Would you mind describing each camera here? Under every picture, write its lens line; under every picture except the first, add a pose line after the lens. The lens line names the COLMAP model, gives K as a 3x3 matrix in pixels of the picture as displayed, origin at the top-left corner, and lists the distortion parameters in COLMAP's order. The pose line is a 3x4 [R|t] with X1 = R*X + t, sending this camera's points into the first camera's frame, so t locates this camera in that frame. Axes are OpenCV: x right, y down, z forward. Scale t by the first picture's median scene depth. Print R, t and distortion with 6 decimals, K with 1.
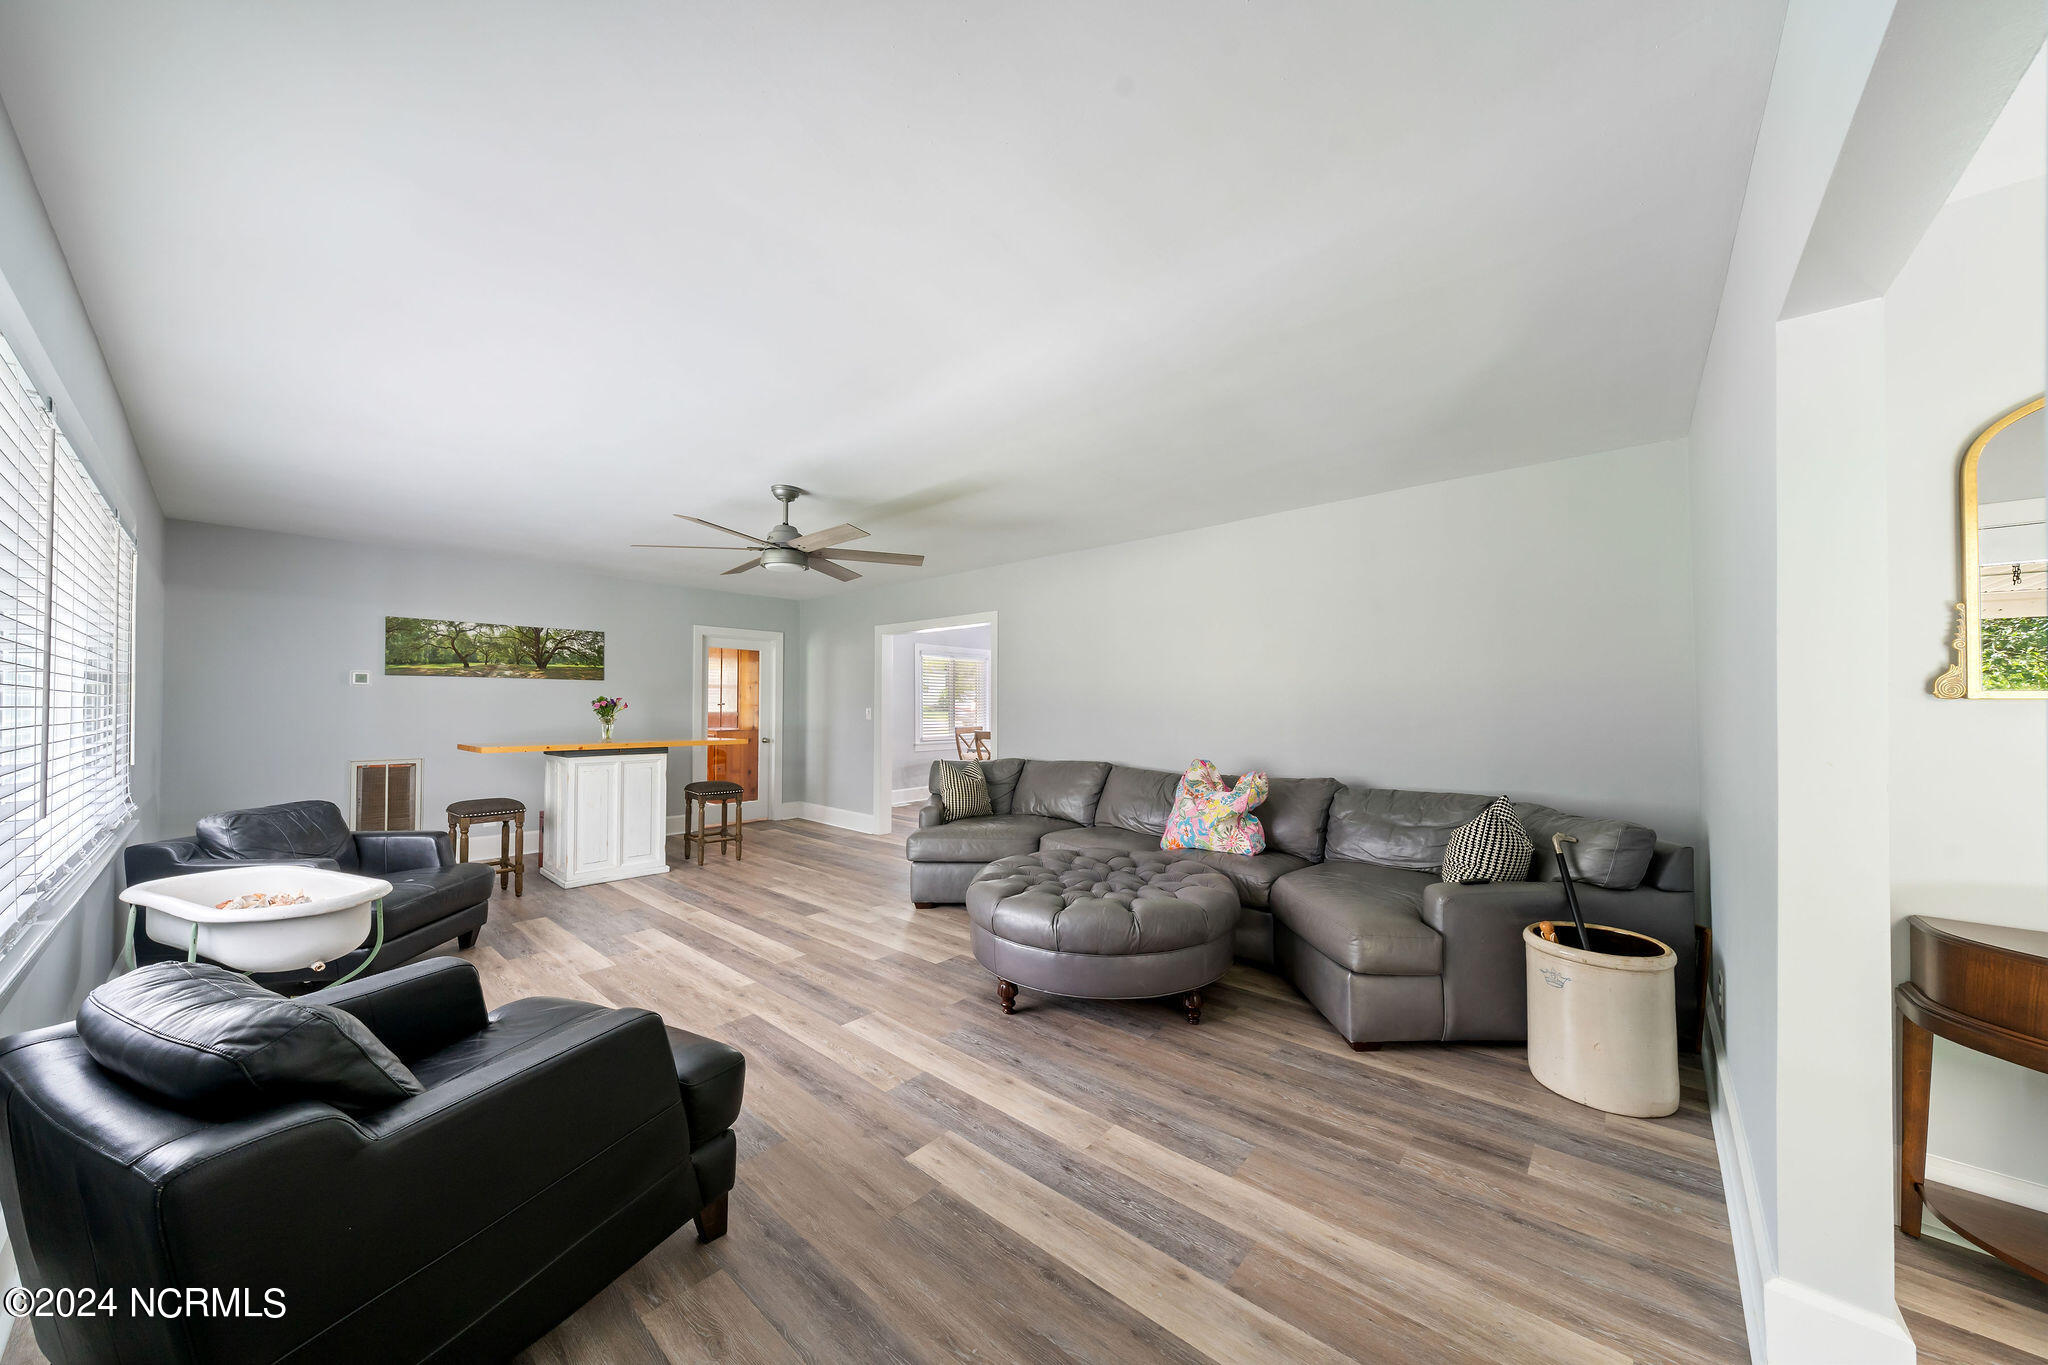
lens RADIAL K [[699.1, 0, 1018.7], [0, 699.1, 702.0], [0, 0, 1]] dist [-0.000402, 0.000192]
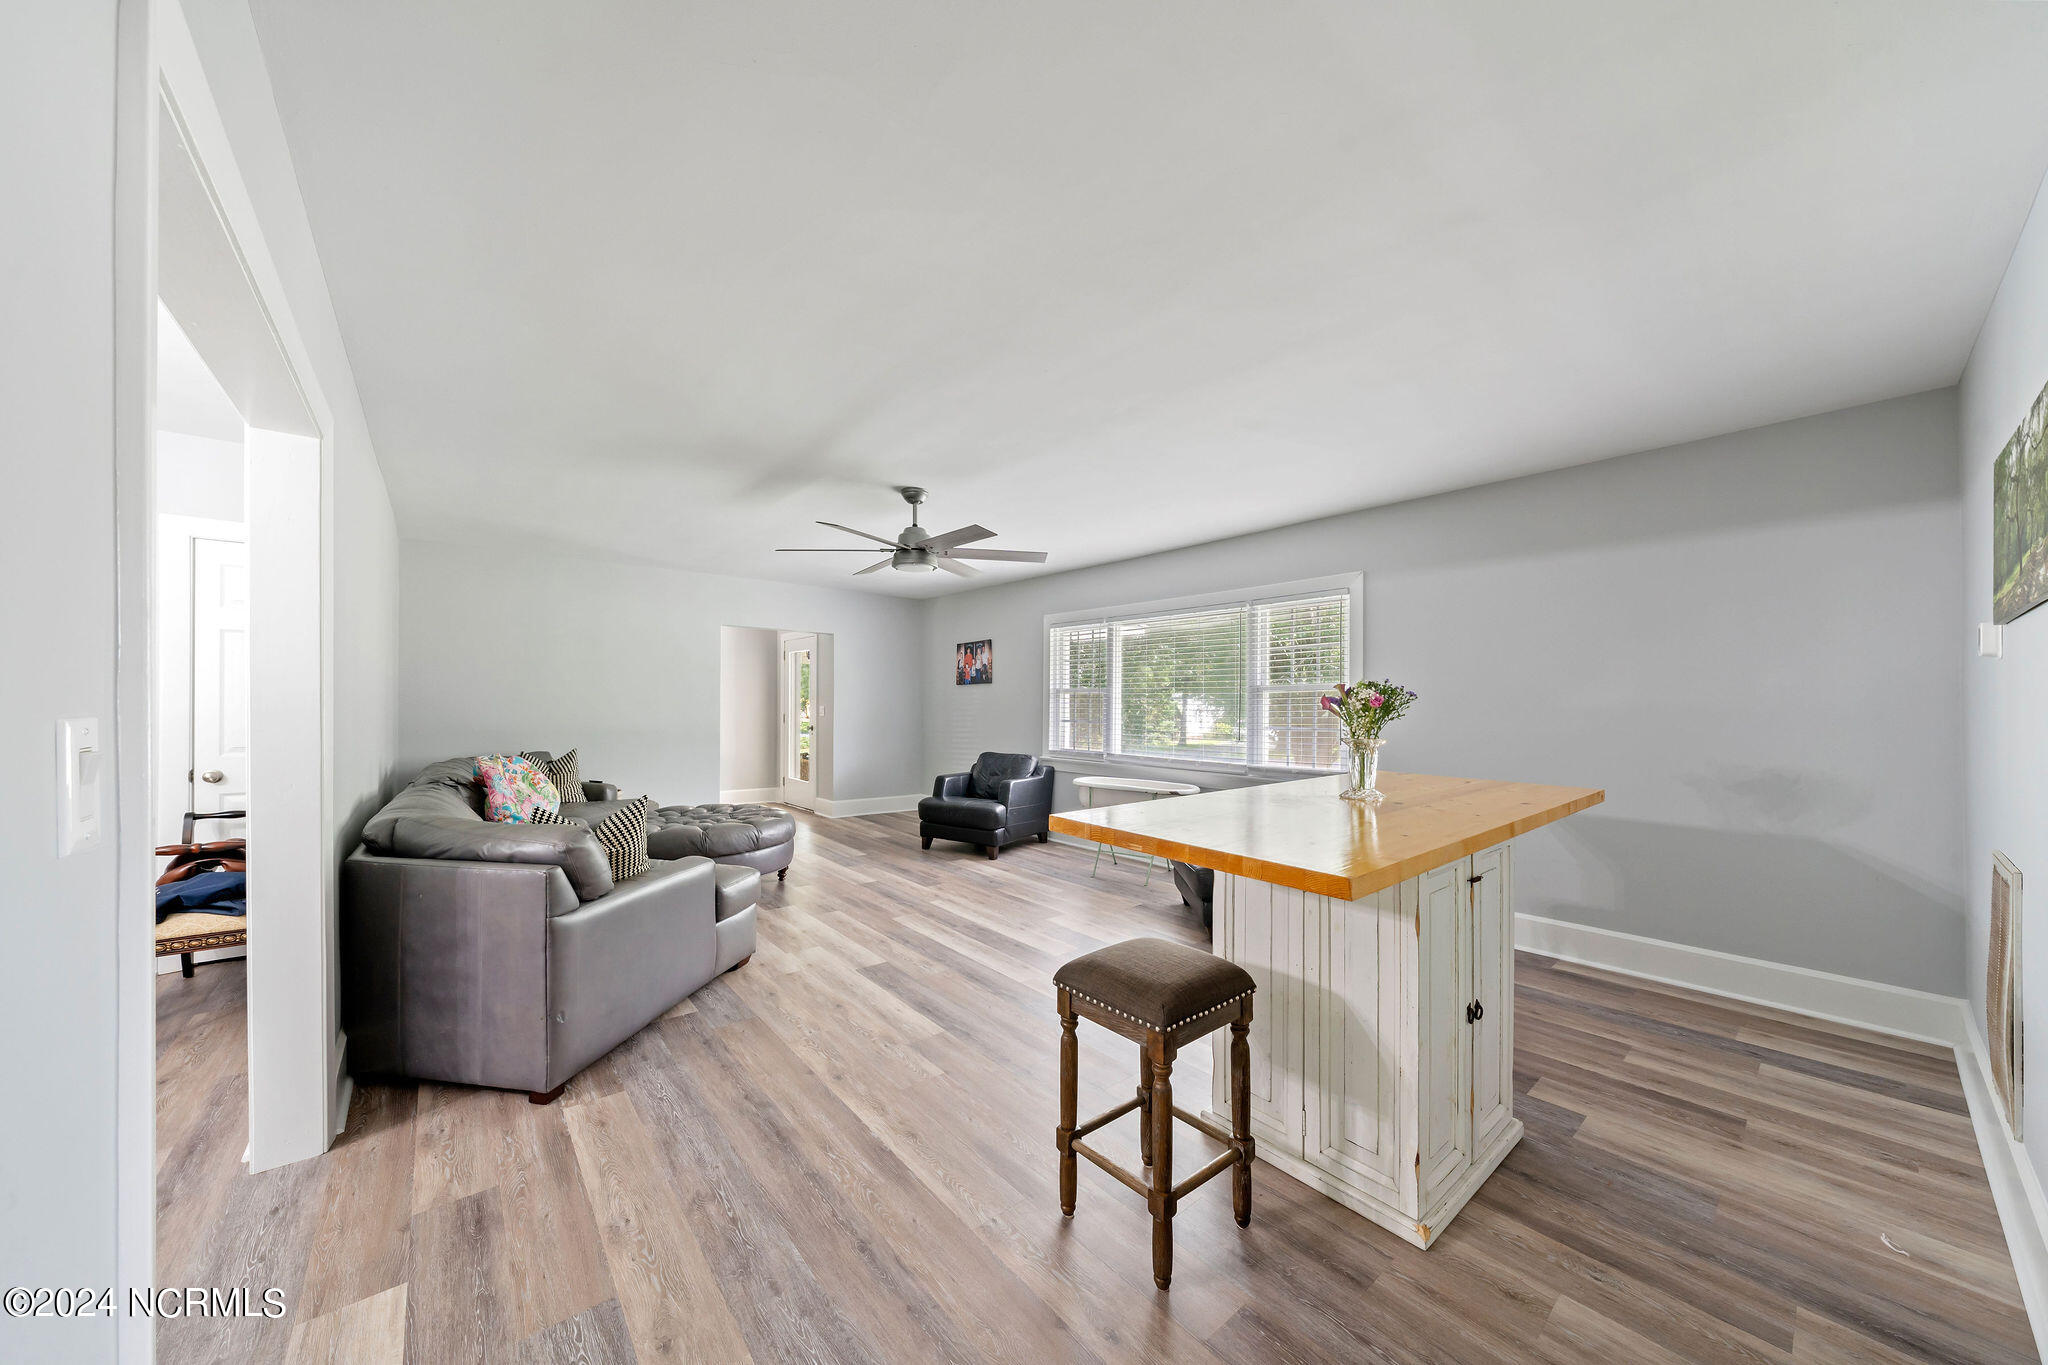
lens RADIAL K [[699.1, 0, 1018.7], [0, 699.1, 702.0], [0, 0, 1]] dist [-0.000402, 0.000192]
pose [[-0.987858, -0.006351, 0.155230, -0.615986], [-0.007490, 0.999949, -0.006753, 0.010690], [-0.155179, -0.007834, -0.987855, 1.890433]]
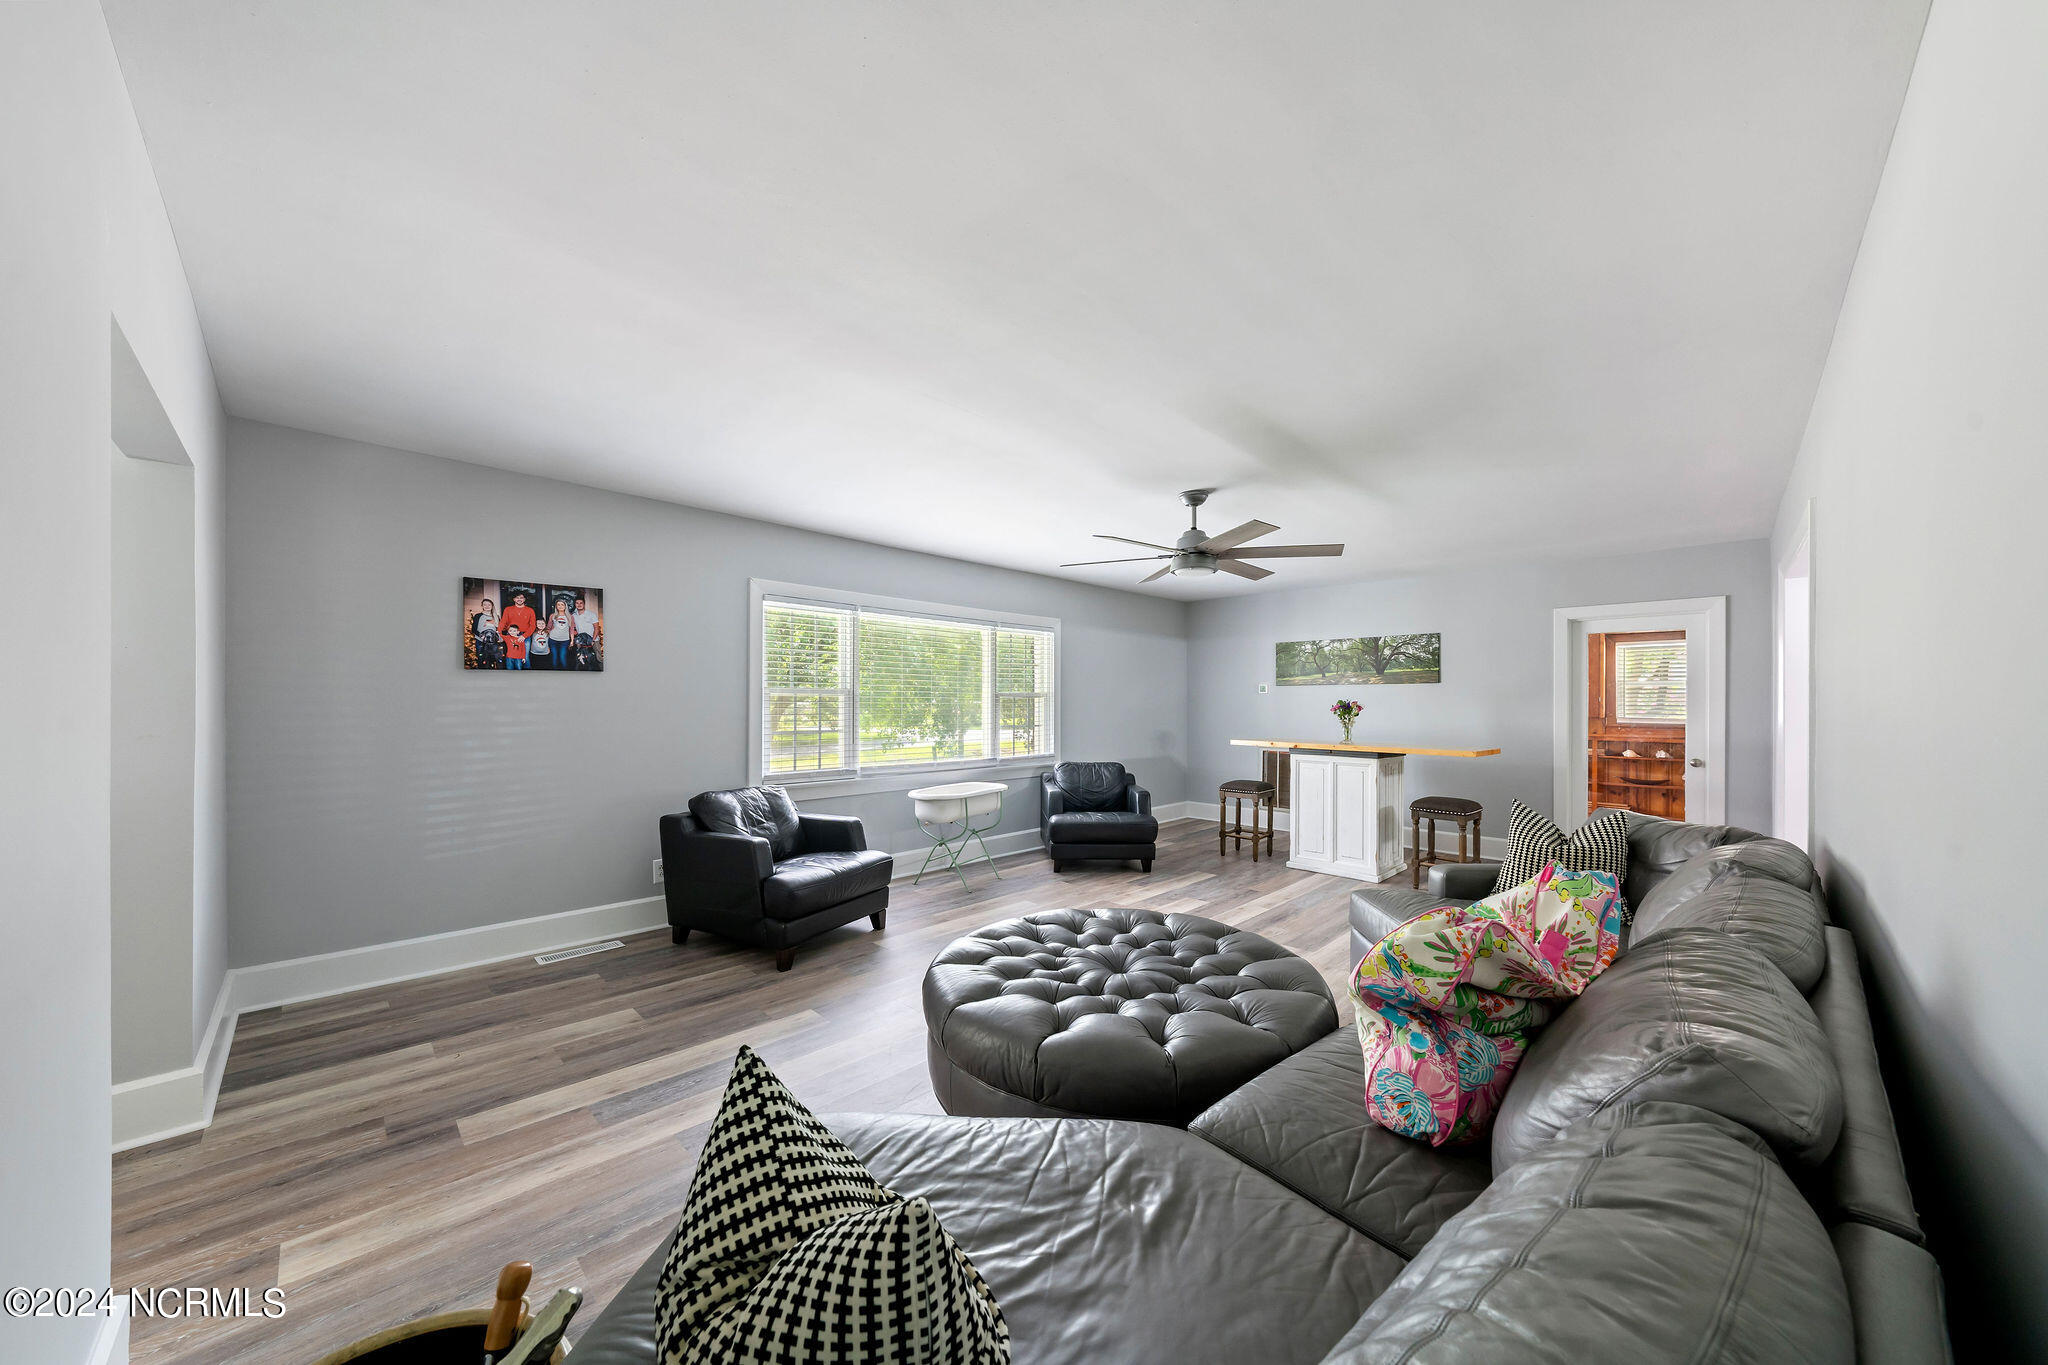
lens RADIAL K [[699.1, 0, 1018.7], [0, 699.1, 702.0], [0, 0, 1]] dist [-0.000402, 0.000192]
pose [[-0.063455, -0.003649, -0.997978, 0.652084], [0.001707, 0.999991, -0.003765, -0.002830], [0.997983, -0.001942, -0.063448, 0.764409]]
